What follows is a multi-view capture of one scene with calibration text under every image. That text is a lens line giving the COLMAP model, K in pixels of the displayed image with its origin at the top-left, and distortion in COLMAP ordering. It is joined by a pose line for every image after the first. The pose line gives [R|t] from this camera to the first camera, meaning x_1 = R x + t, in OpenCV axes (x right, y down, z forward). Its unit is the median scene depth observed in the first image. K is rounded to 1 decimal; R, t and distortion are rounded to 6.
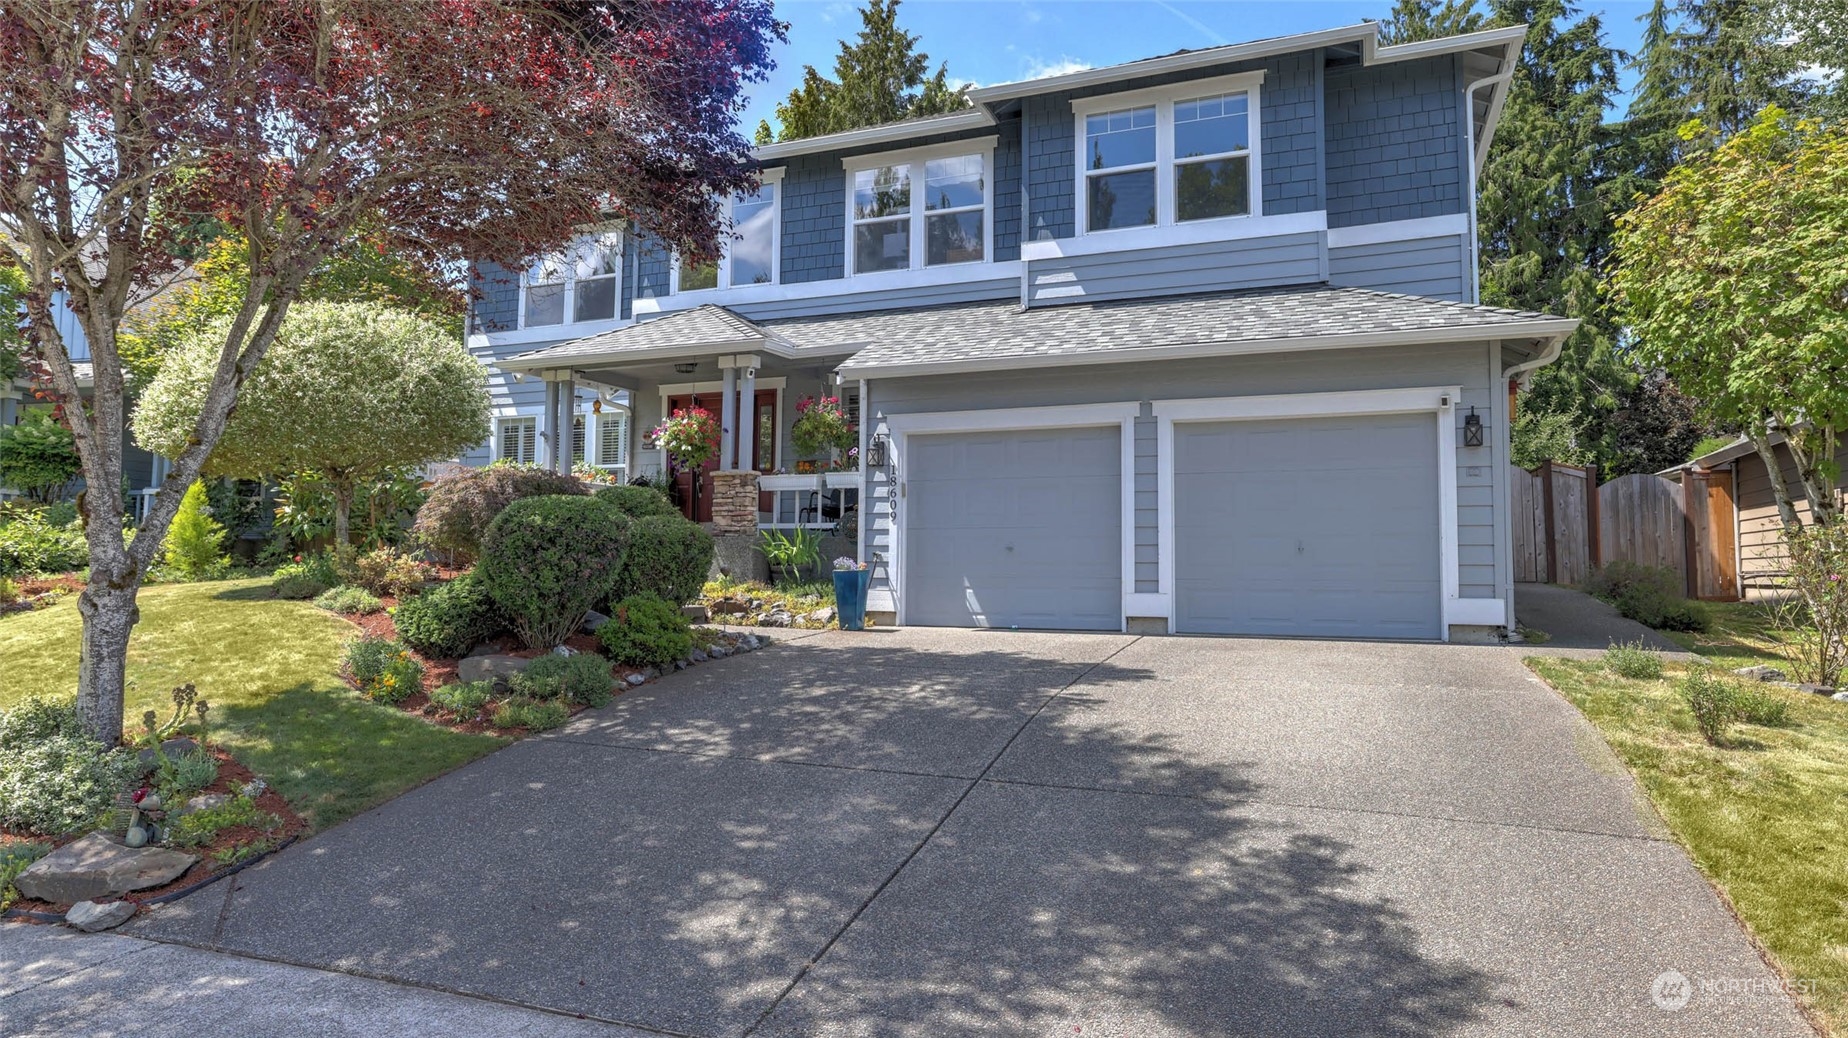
lens RADIAL K [[1094.6, 0, 914.9], [0, 1094.6, 499.3], [0, 0, 1]] dist [0.003412, 0.004964]
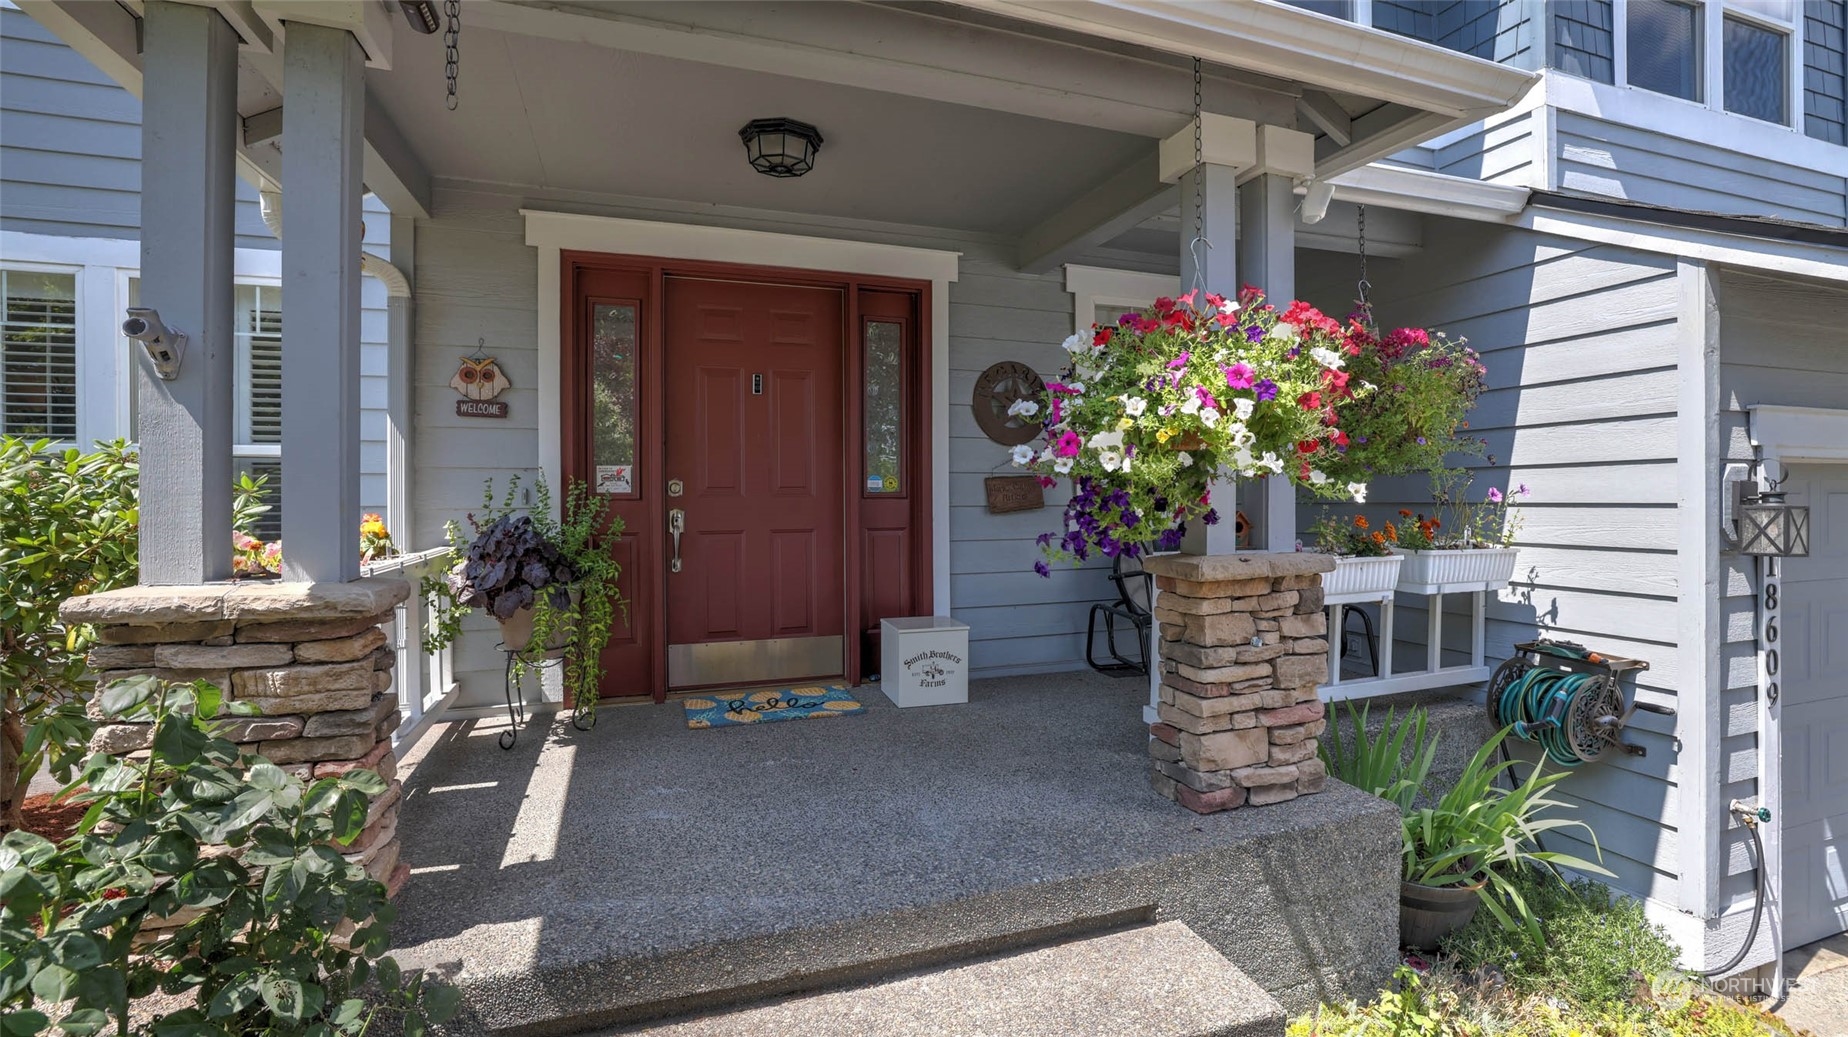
lens RADIAL K [[800.0, 0, 918.3], [0, 800.0, 504.4], [0, 0, 1]] dist [-0.039653, 0.013898]
pose [[0.746592, -0.021221, 0.664943, -0.391371], [-0.032810, 0.997100, 0.068660, -0.054362], [-0.664472, -0.073078, 0.743731, 0.995537]]
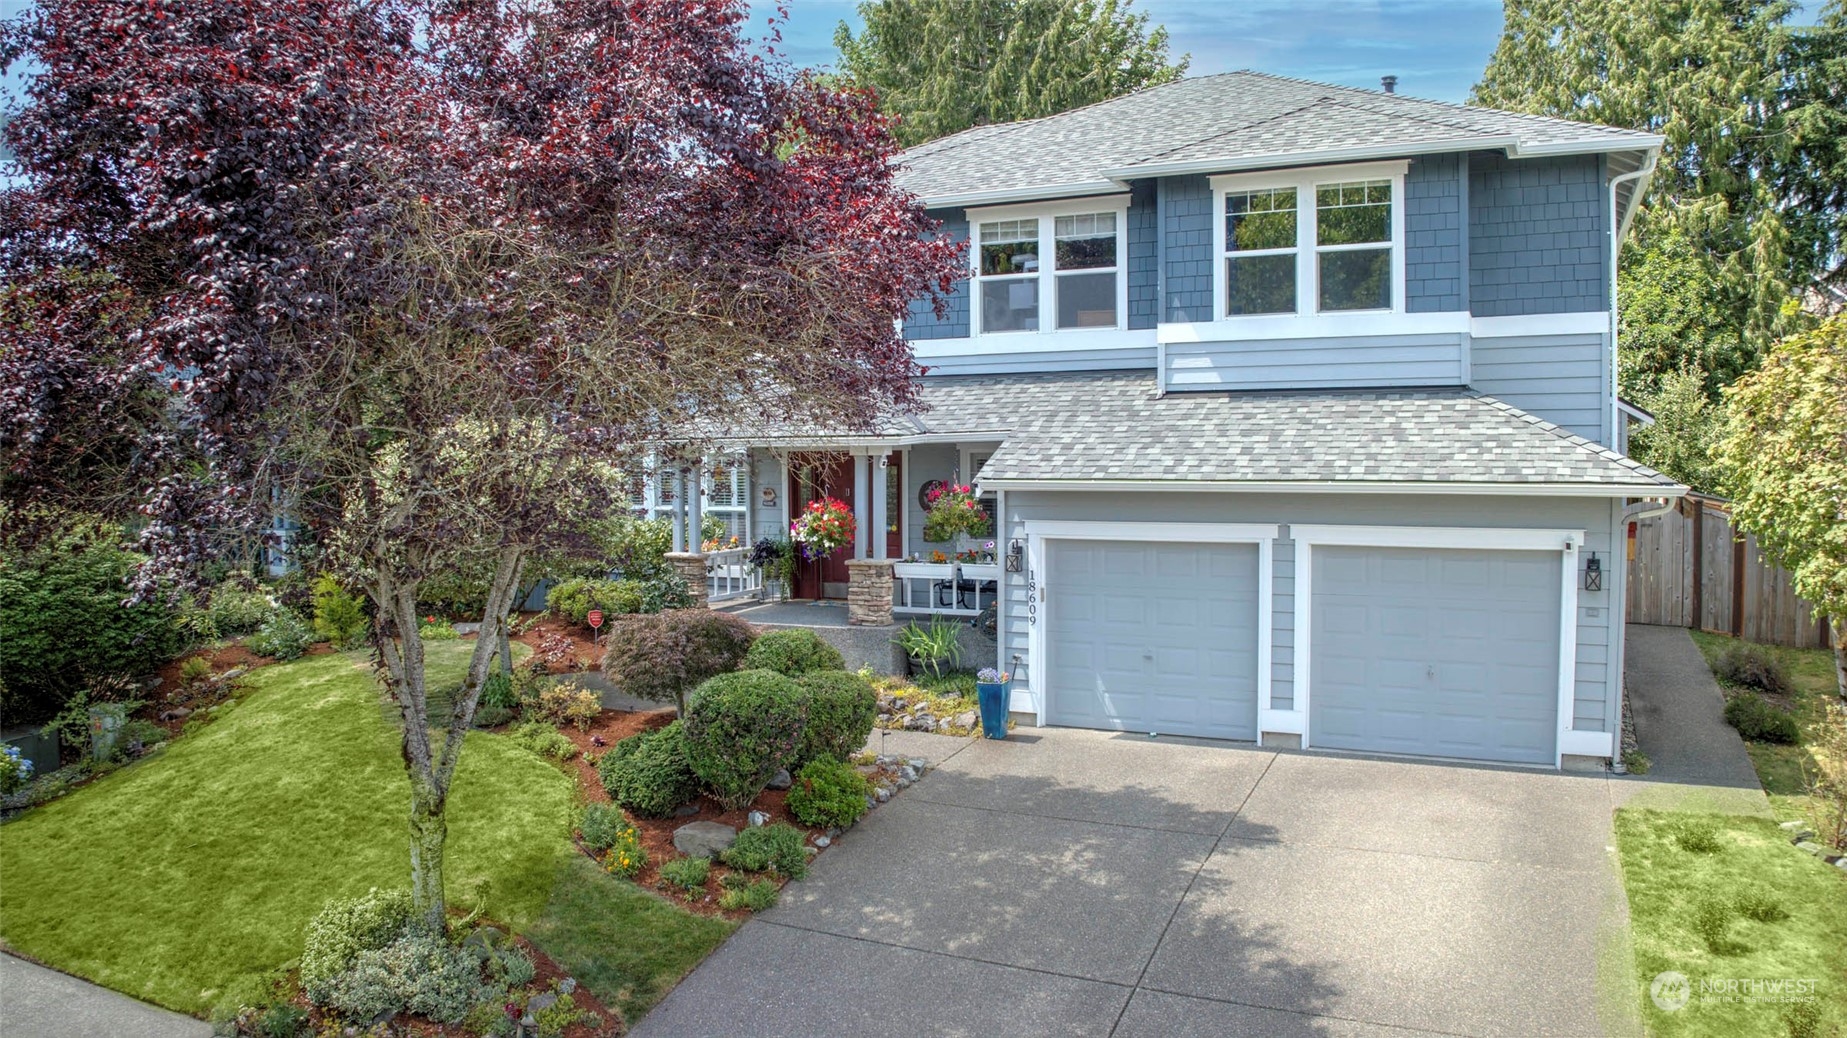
lens RADIAL K [[1330.7, 0, 926.2], [0, 1330.7, 525.0], [0, 0, 1]] dist [-0.086796, -0.025101]
pose [[0.997872, -0.014834, -0.063489, -0.038598], [0.022643, 0.992011, 0.124103, -0.226208], [0.061141, -0.125276, 0.990236, -0.212736]]
